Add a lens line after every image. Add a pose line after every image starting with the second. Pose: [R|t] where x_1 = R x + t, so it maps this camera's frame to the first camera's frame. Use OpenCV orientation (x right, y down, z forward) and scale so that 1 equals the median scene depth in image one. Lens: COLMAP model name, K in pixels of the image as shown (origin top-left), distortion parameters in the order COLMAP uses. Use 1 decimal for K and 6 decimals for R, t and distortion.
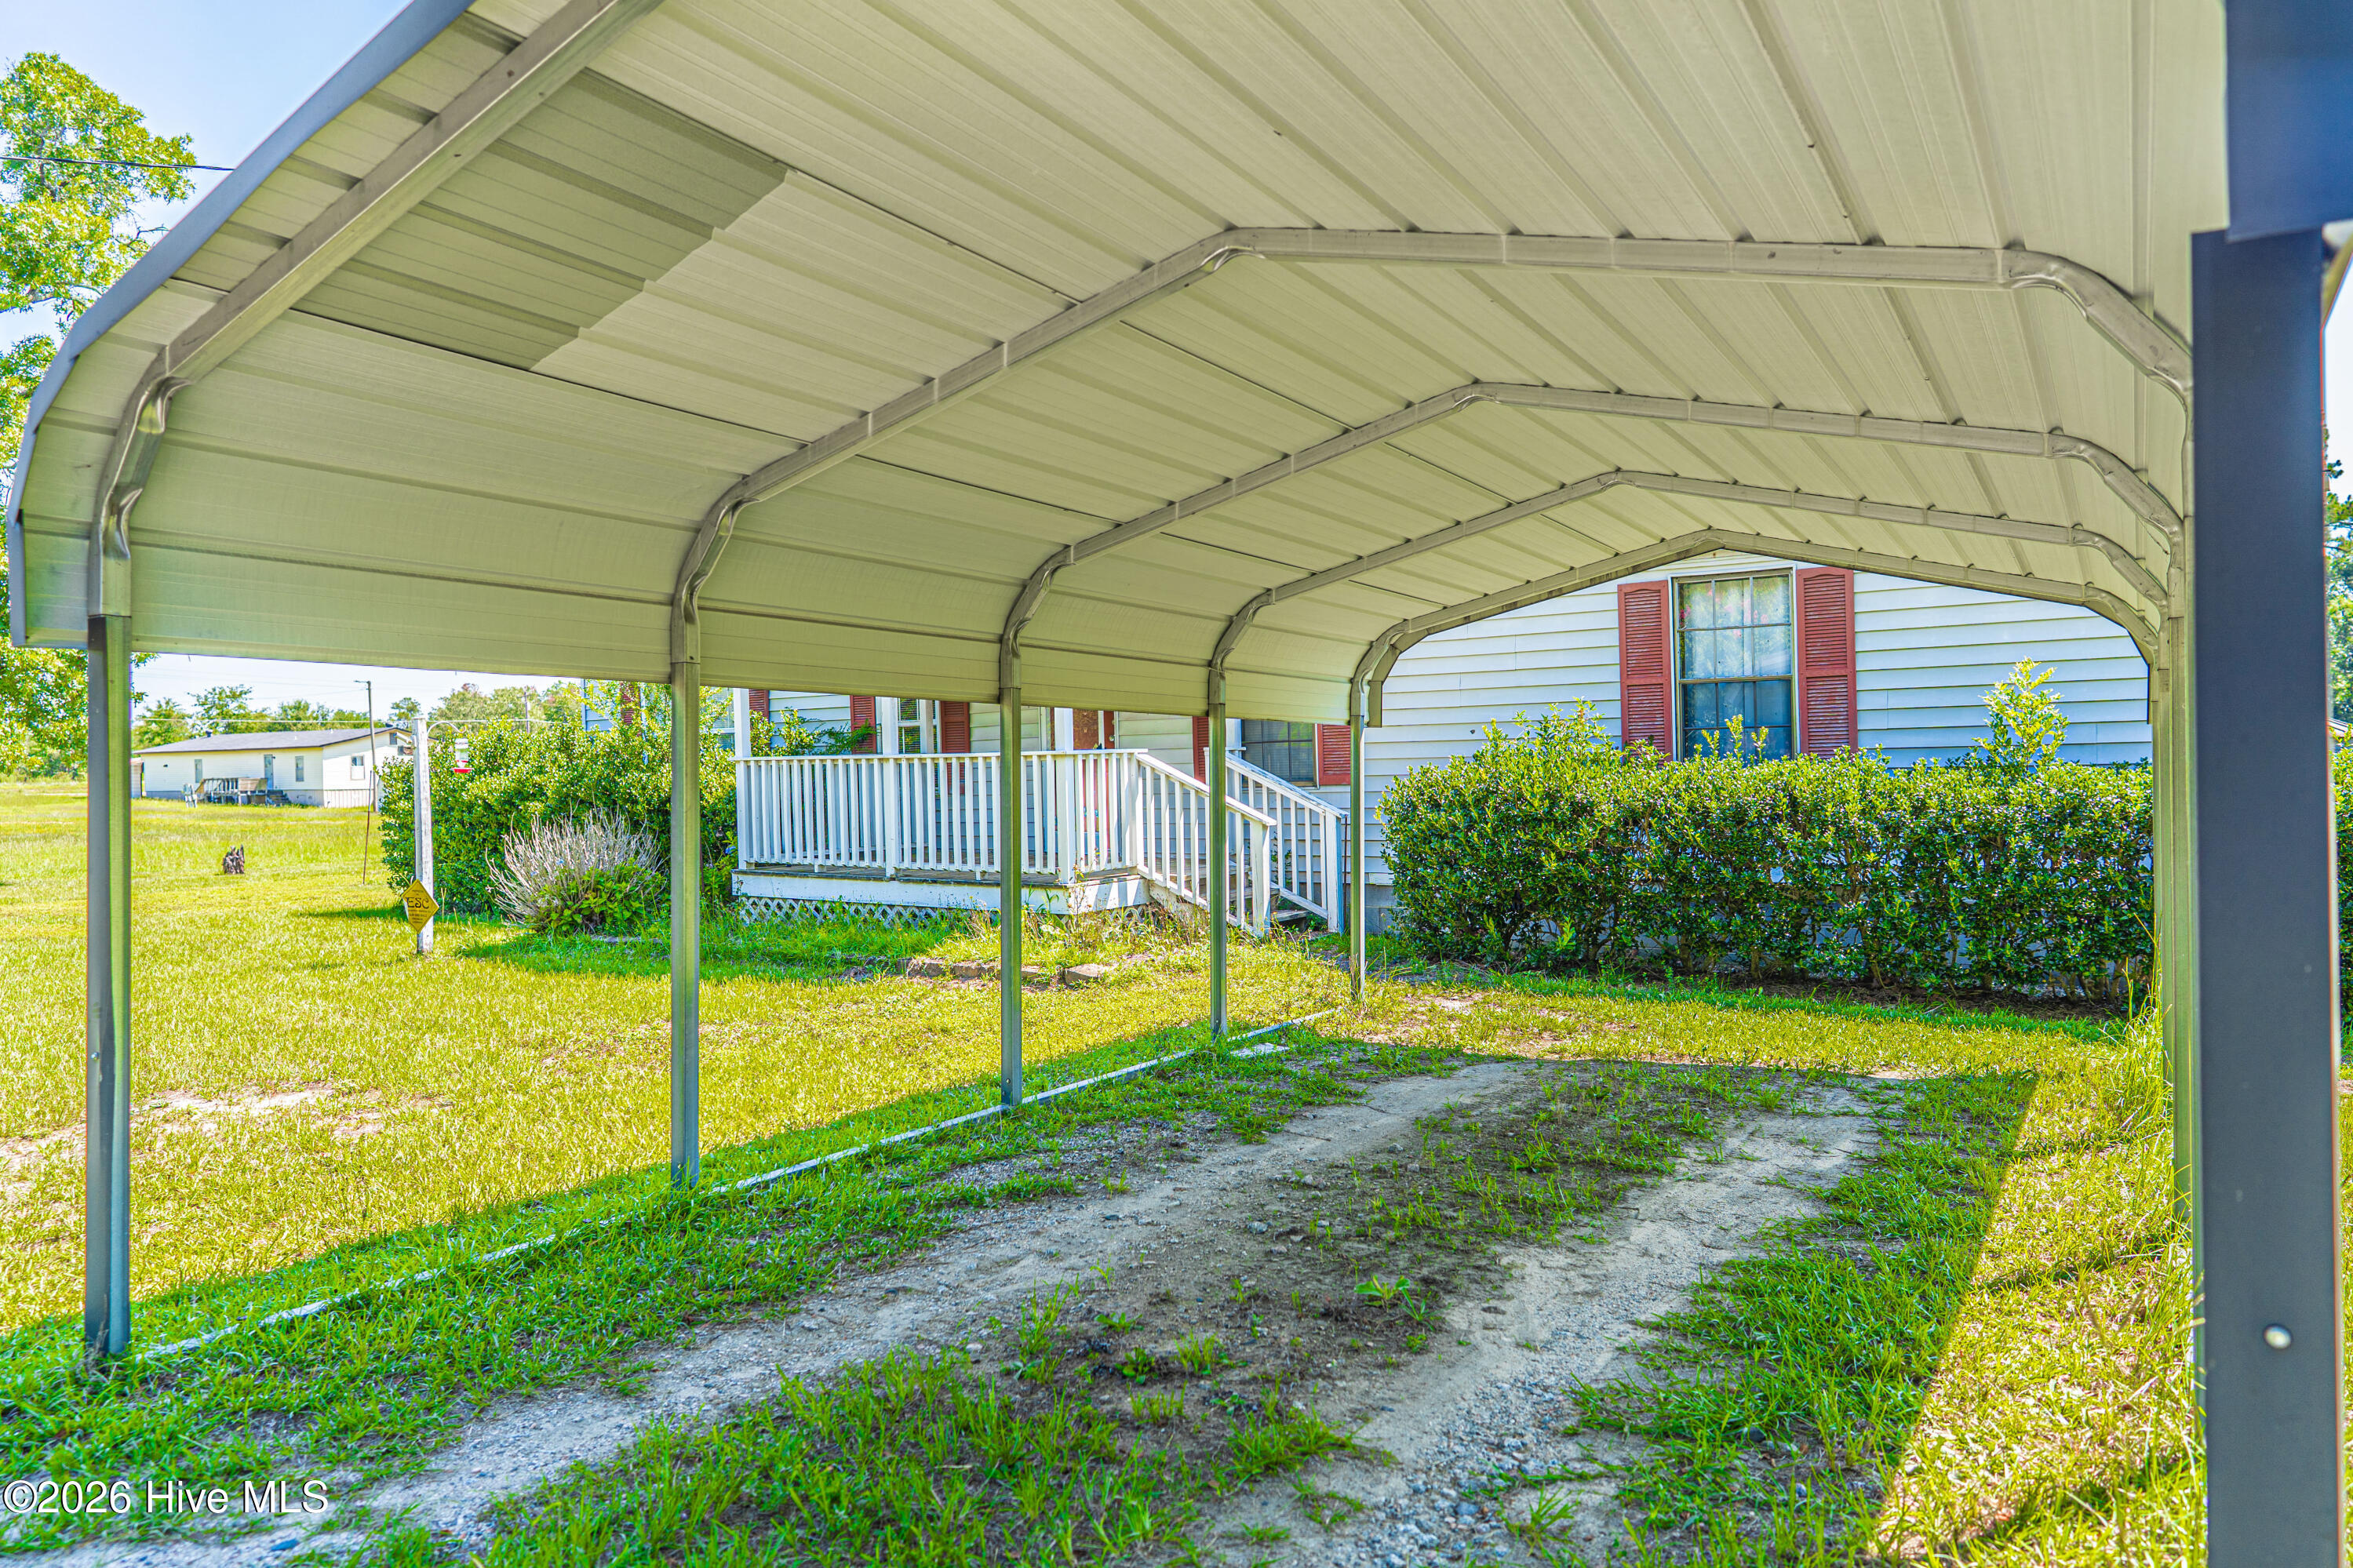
lens RADIAL K [[1575.3, 0, 1198.6], [0, 1575.3, 786.9], [0, 0, 1]] dist [0.004598, -0.000416]
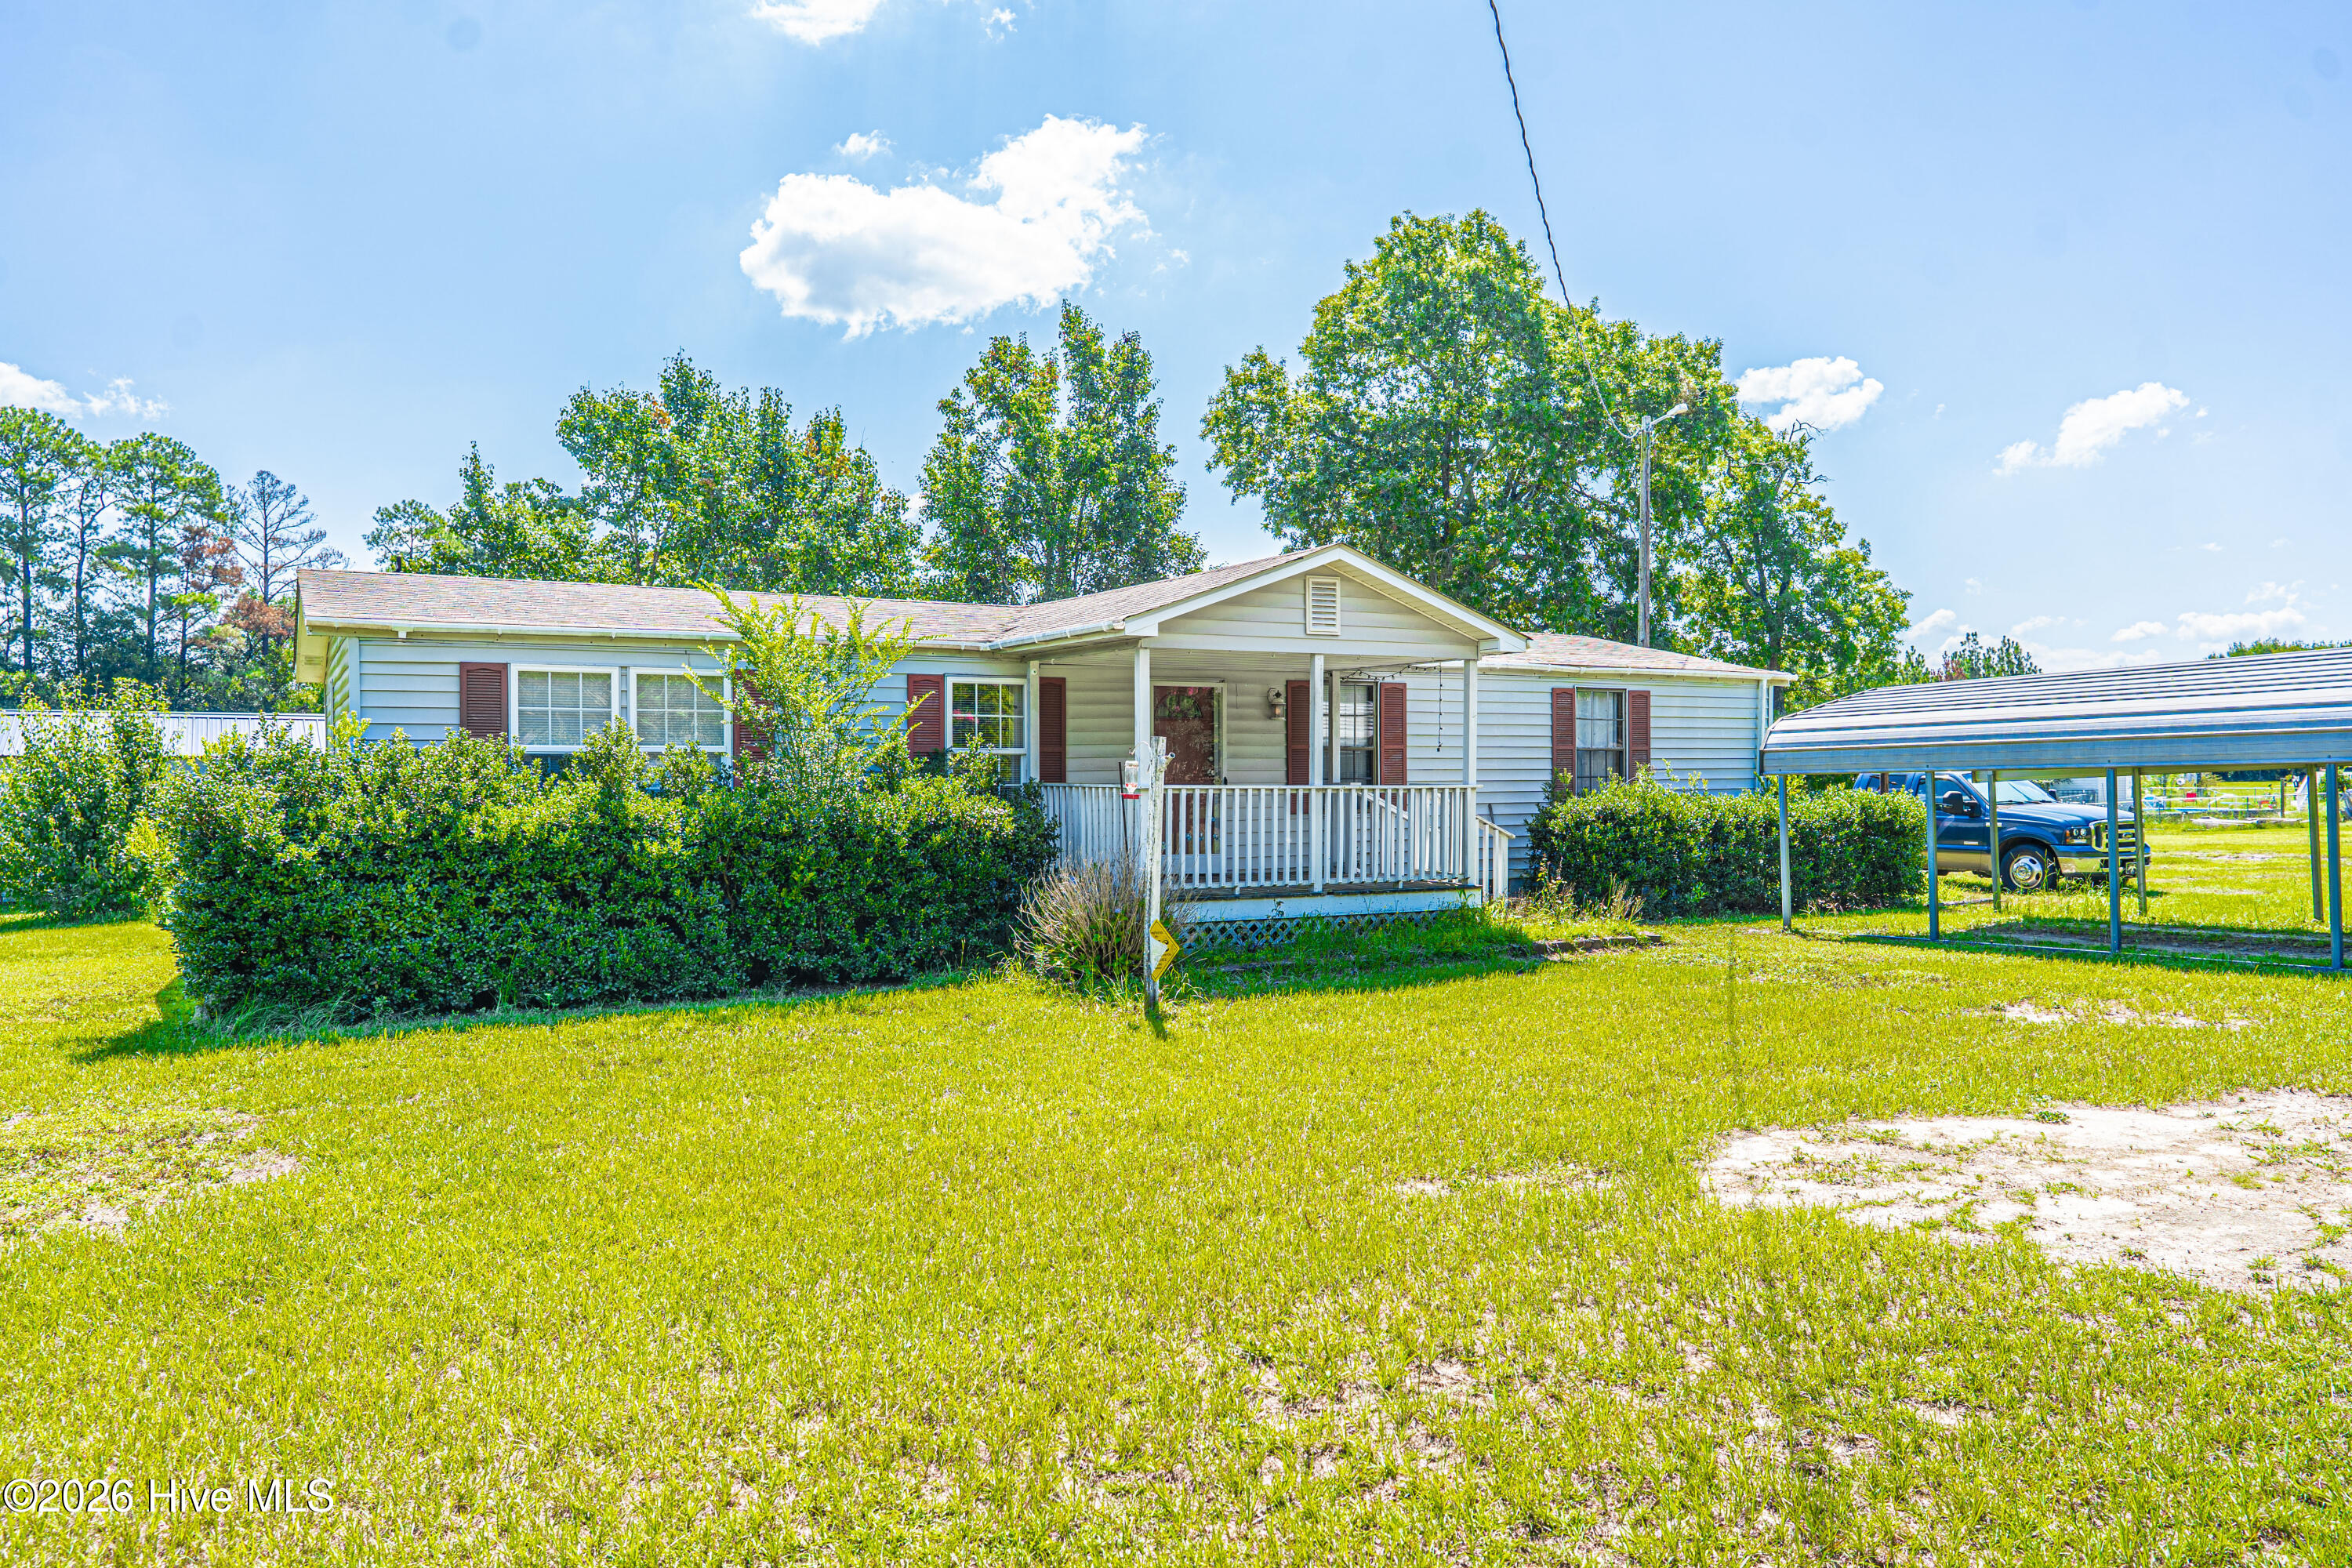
lens RADIAL K [[1574.9, 0, 1169.7], [0, 1574.9, 801.8], [0, 0, 1]] dist [0.004598, -0.000416]
pose [[0.444105, 0.004227, 0.895965, -1.395717], [0.006417, 0.999948, -0.007898, -0.000562], [-0.895952, 0.009257, 0.444055, 0.650030]]
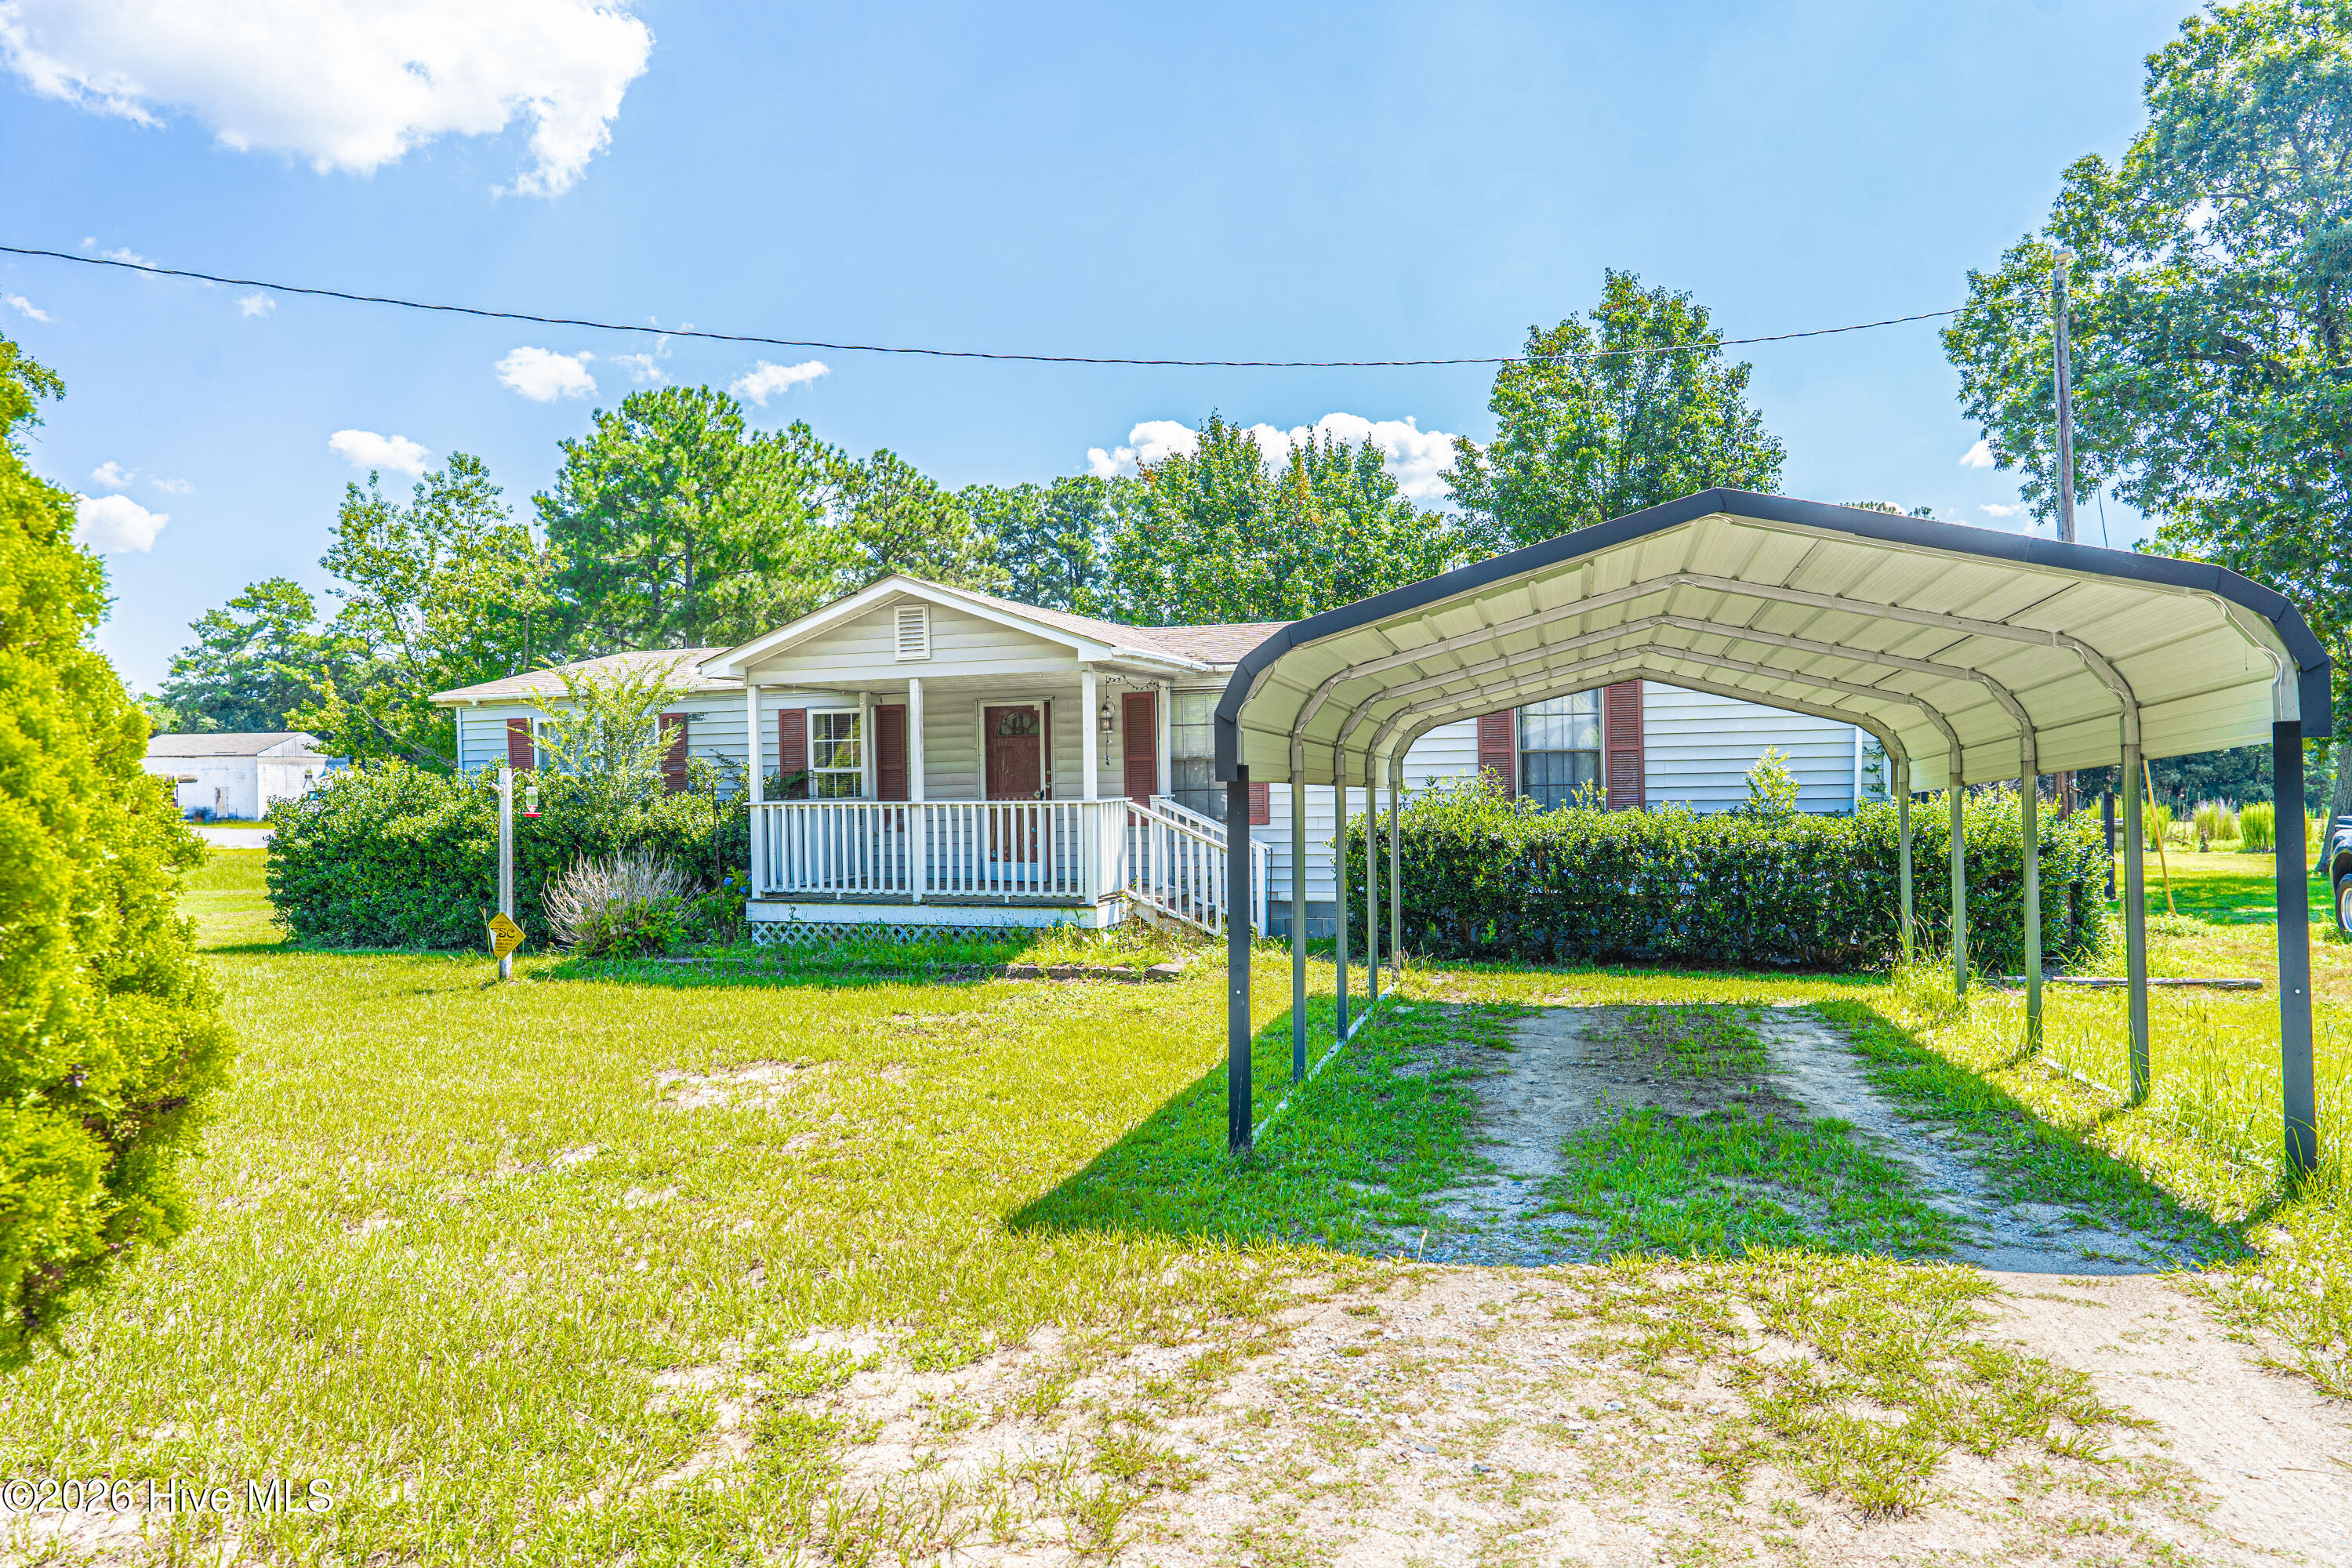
lens RADIAL K [[1574.9, 0, 1179.9], [0, 1574.9, 770.4], [0, 0, 1]] dist [0.004598, -0.000416]
pose [[0.953738, 0.006455, 0.300569, -0.406840], [0.000788, 0.999712, -0.023970, -0.016688], [-0.300638, 0.023098, 0.953459, -0.246130]]
